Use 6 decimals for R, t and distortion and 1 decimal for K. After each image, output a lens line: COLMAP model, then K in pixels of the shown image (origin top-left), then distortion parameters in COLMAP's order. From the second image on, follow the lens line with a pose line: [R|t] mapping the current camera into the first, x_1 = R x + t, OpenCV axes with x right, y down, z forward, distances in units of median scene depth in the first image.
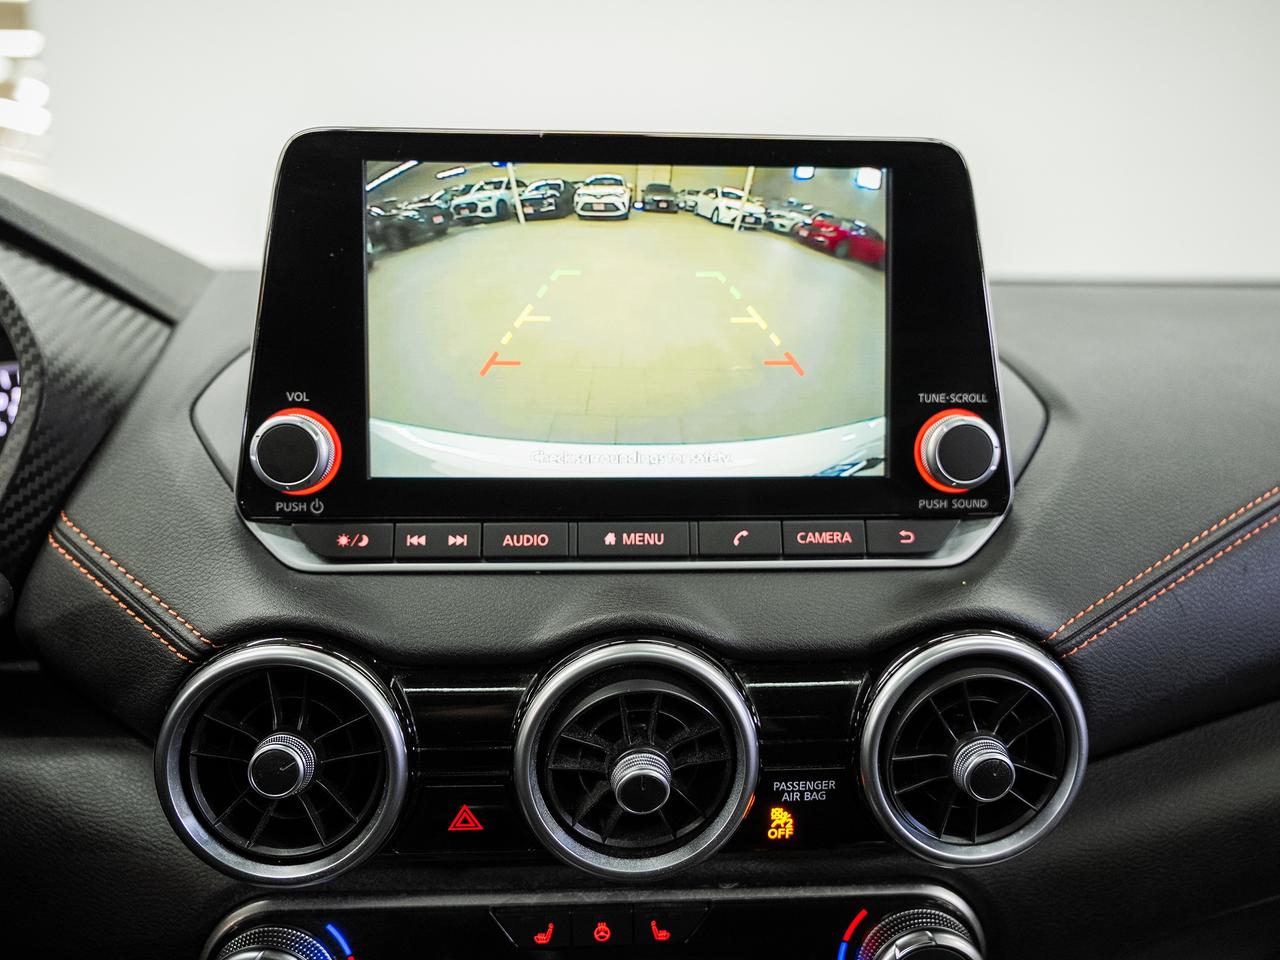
lens RADIAL K [[1064.1, 0, 639.6], [0, 1064.1, 477.1], [0, 0, 1]] dist [0.000210, -0.009259]
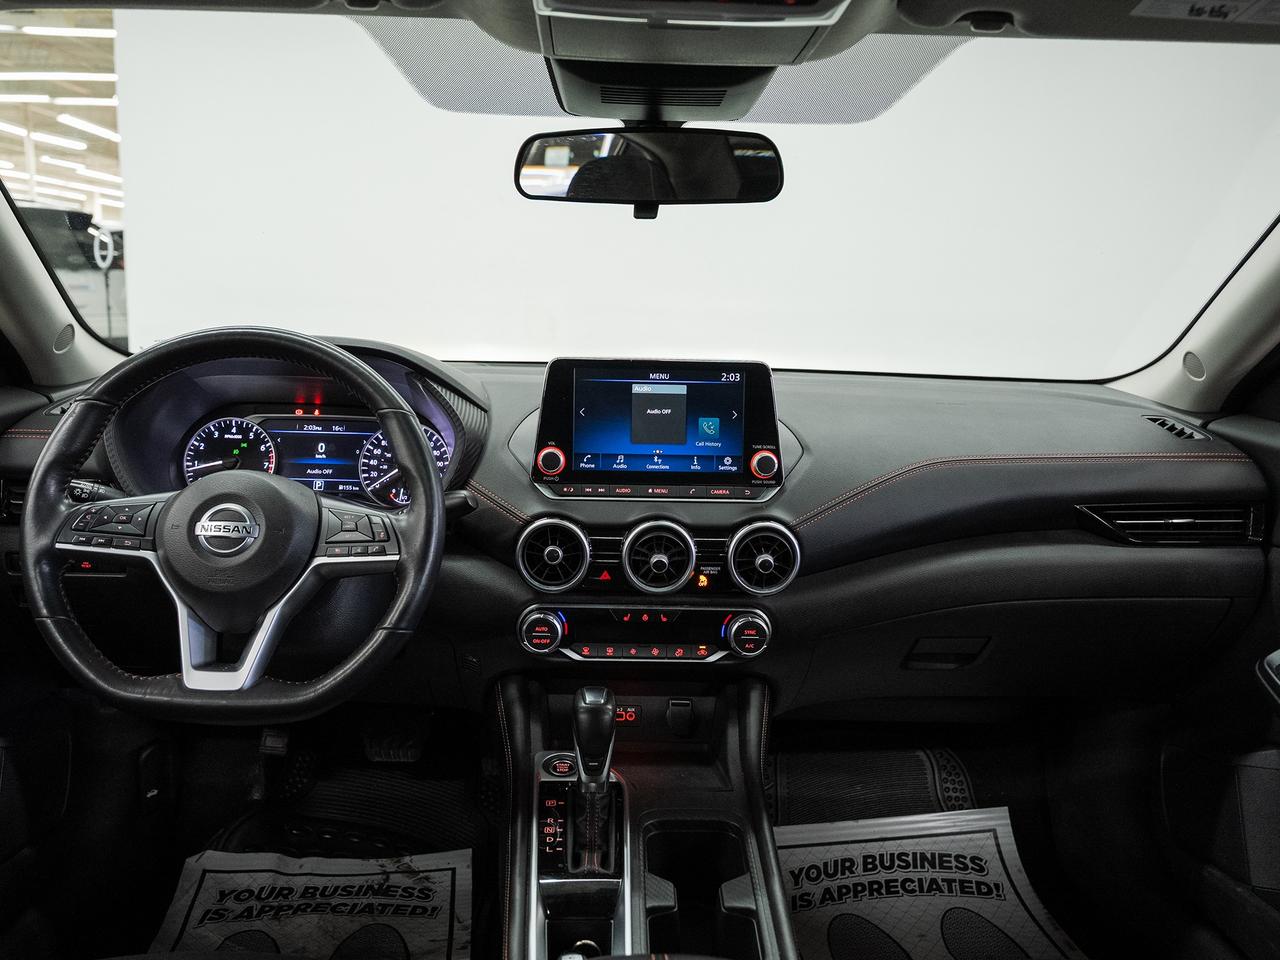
lens RADIAL K [[1064.1, 0, 638.9], [0, 1064.1, 472.7], [0, 0, 1]] dist [0.000210, -0.009259]
pose [[0.999795, 0.019312, 0.006072, -0.083172], [-0.019325, 0.999811, 0.002091, -0.000427], [-0.006031, -0.002208, 0.999979, -2.164144]]
